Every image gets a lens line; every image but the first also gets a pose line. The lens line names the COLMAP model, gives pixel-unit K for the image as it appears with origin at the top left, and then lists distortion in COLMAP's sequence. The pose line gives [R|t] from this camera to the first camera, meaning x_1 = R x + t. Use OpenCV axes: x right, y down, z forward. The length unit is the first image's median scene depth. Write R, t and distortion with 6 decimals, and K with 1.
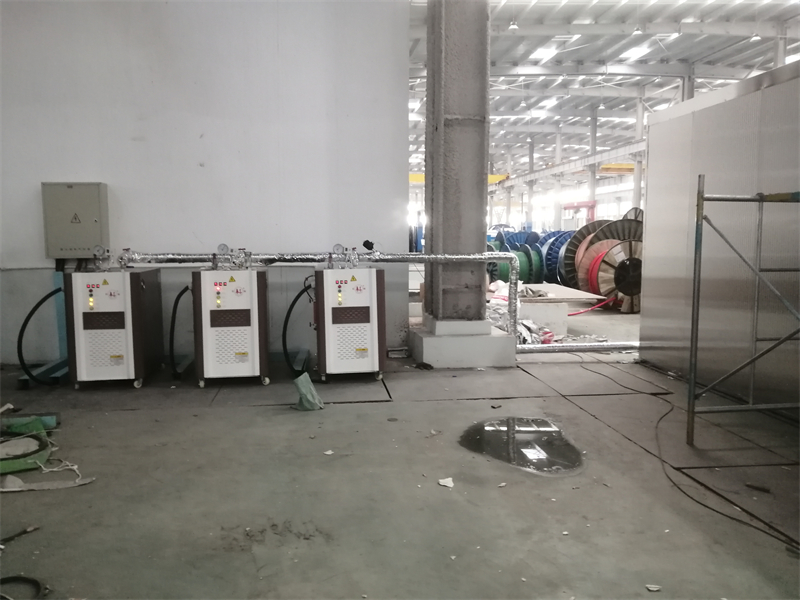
lens RADIAL K [[629.2, 0, 397.3], [0, 629.2, 300.5], [0, 0, 1]] dist [-0.002649, 0.017292]
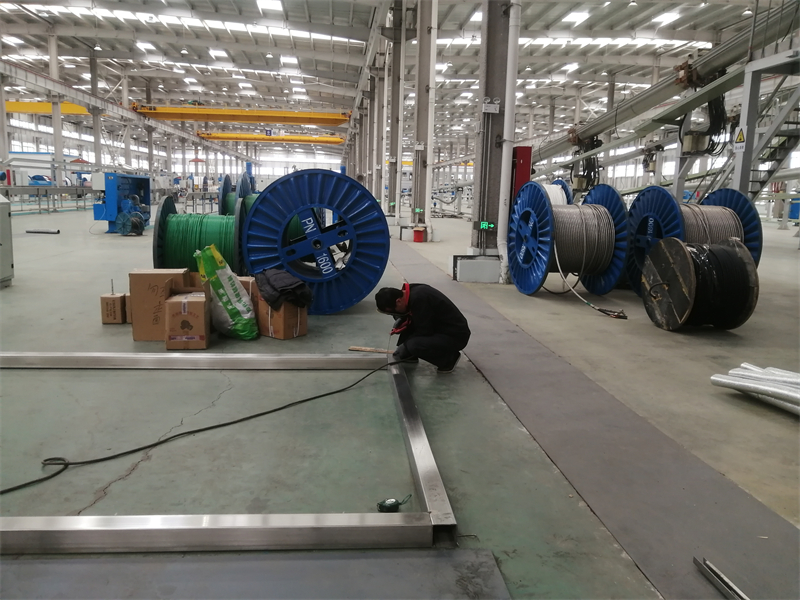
lens RADIAL K [[629.2, 0, 400.6], [0, 629.2, 299.1], [0, 0, 1]] dist [-0.002649, 0.017292]
pose [[0.996728, 0.060500, -0.053601, 0.024826], [-0.055786, 0.994778, 0.085462, 0.013623], [0.058491, -0.082192, 0.994899, -0.155024]]
